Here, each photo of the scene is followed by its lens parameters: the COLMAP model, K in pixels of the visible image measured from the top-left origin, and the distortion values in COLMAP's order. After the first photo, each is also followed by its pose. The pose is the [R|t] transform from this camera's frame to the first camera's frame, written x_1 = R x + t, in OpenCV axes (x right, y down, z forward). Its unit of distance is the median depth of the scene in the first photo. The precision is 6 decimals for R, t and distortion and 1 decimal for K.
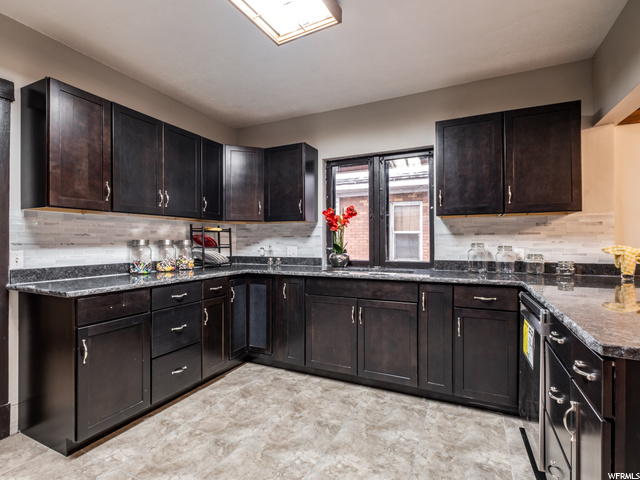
lens RADIAL K [[328.7, 0, 298.3], [0, 328.7, 240.5], [0, 0, 1]] dist [-0.000929, -0.000833]
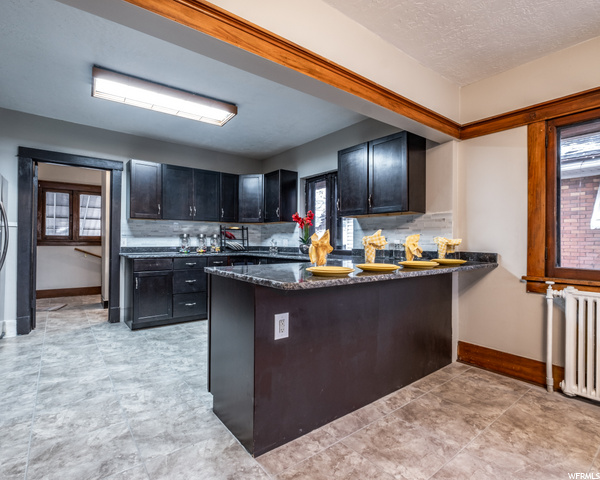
lens RADIAL K [[315.2, 0, 300.0], [0, 315.2, 240.0], [0, 0, 1]] dist [-0.004156, 0.000412]
pose [[0.906383, 0.005259, -0.422425, 0.878274], [-0.005283, 0.999985, 0.001115, 0.026289], [0.422425, 0.001221, 0.906397, -0.326490]]
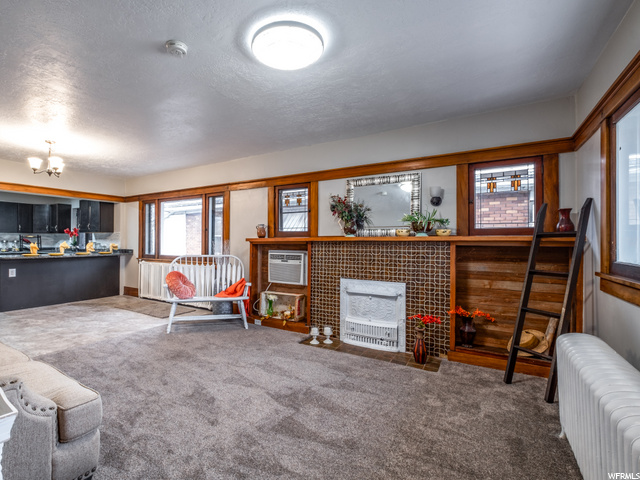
lens RADIAL K [[315.9, 0, 278.7], [0, 315.9, 240.6], [0, 0, 1]] dist [-0.001854, -0.000244]
pose [[0.993422, 0.005398, -0.114386, 2.572115], [-0.005318, 0.999985, 0.001002, -0.017657], [0.114390, -0.000387, 0.993436, -1.630199]]
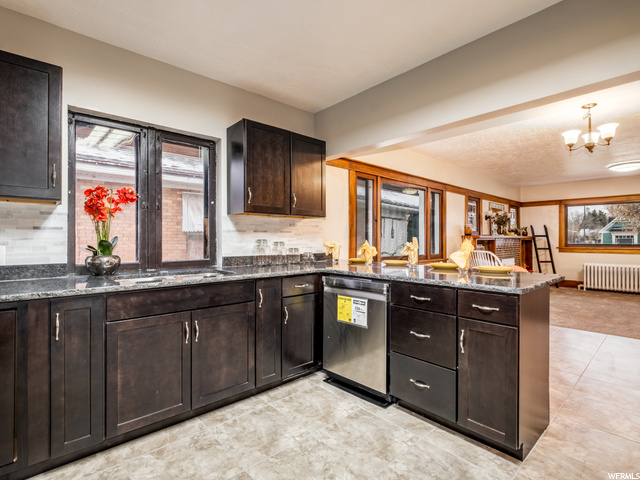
lens RADIAL K [[320.1, 0, 306.6], [0, 320.1, 239.6], [0, 0, 1]] dist [-0.003688, -0.000717]
pose [[0.368622, 0.002592, 0.929576, -0.429605], [-0.005039, 0.999987, -0.000790, 0.008862], [-0.929566, -0.004393, 0.368630, 0.476386]]
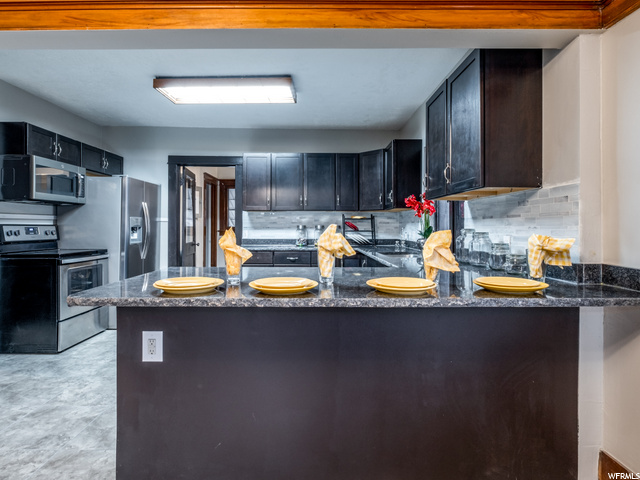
lens RADIAL K [[359.6, 0, 310.8], [0, 359.6, 226.3], [0, 0, 1]] dist [-0.002432, -0.000940]
pose [[0.453209, 0.000072, -0.891404, 1.243167], [0.001500, 0.999999, 0.000844, 0.000498], [0.891403, -0.001719, 0.453209, 0.224430]]
